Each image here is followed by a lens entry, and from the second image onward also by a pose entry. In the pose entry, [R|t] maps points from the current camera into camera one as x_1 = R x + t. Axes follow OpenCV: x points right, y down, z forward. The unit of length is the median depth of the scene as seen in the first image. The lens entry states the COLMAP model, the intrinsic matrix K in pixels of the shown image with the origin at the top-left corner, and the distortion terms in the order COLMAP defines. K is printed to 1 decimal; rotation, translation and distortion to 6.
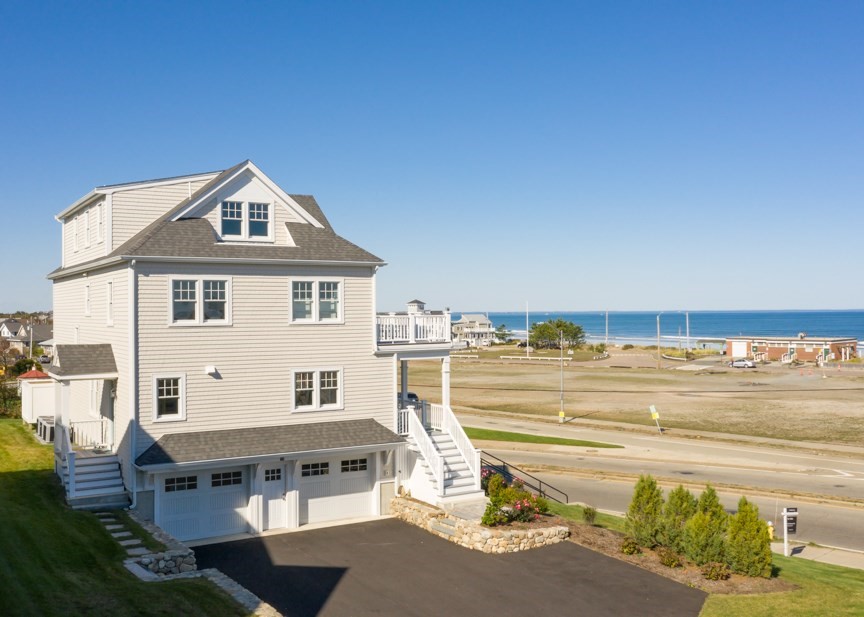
lens RADIAL K [[879.8, 0, 432.0], [0, 879.8, 308.5], [0, 0, 1]] dist [-0.002690, 0.012732]
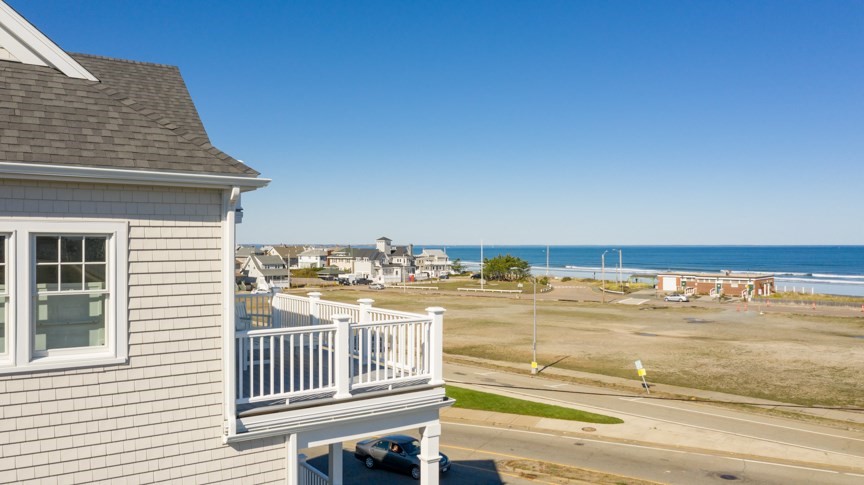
lens RADIAL K [[671.7, 0, 432.0], [0, 671.7, 242.5], [0, 0, 1]] dist [-0.008245, -0.000793]
pose [[0.998657, 0.006774, 0.051370, 0.000287], [-0.006865, 0.999975, 0.001589, -0.017521], [-0.051358, -0.001940, 0.998678, 0.457744]]
